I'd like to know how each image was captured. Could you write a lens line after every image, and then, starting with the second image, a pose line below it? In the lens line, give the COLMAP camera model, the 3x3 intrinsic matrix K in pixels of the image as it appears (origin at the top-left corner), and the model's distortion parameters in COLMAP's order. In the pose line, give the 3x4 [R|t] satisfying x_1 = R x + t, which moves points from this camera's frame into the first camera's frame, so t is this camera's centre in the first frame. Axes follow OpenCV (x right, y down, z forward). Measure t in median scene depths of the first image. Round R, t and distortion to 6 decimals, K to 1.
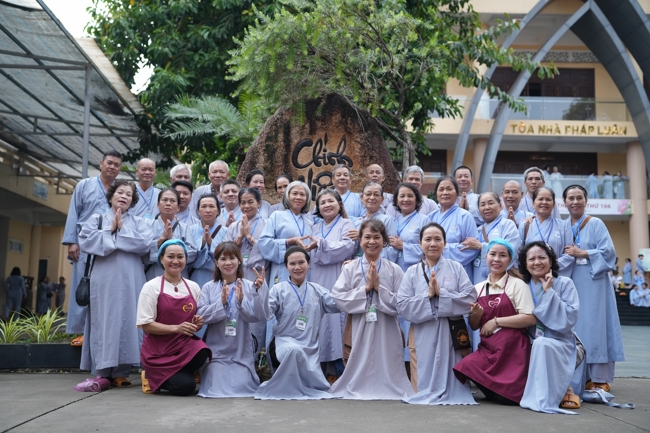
lens RADIAL K [[703.2, 0, 325.0], [0, 703.2, 216.5], [0, 0, 1]] dist [0.042184, 0.018031]
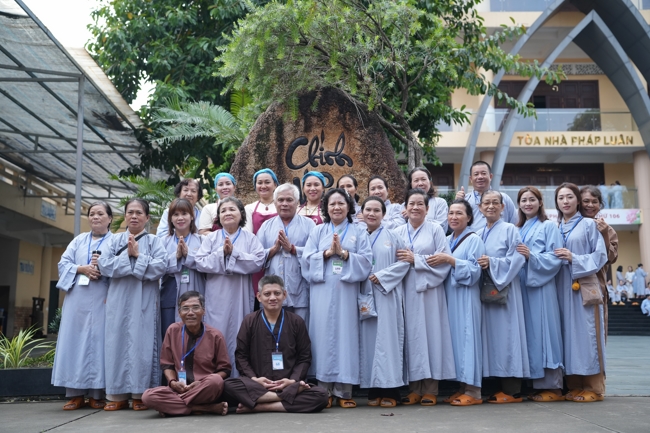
lens RADIAL K [[678.8, 0, 325.0], [0, 678.8, 216.5], [0, 0, 1]] dist [0.018114, 0.017711]
pose [[0.999617, -0.021726, -0.017164, 0.008606], [0.021238, 0.999378, -0.028158, 0.008915], [0.017765, 0.027782, 0.999456, 0.062898]]
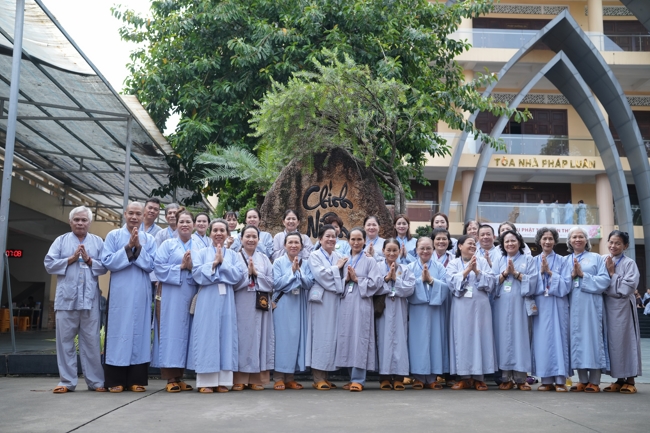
lens RADIAL K [[644.9, 0, 325.0], [0, 644.9, 216.5], [0, 0, 1]] dist [-0.003881, -0.141743]
pose [[0.999973, 0.000410, -0.007310, -0.000212], [-0.000636, 0.999522, -0.030909, -0.011220], [0.007293, 0.030913, 0.999495, -0.053075]]
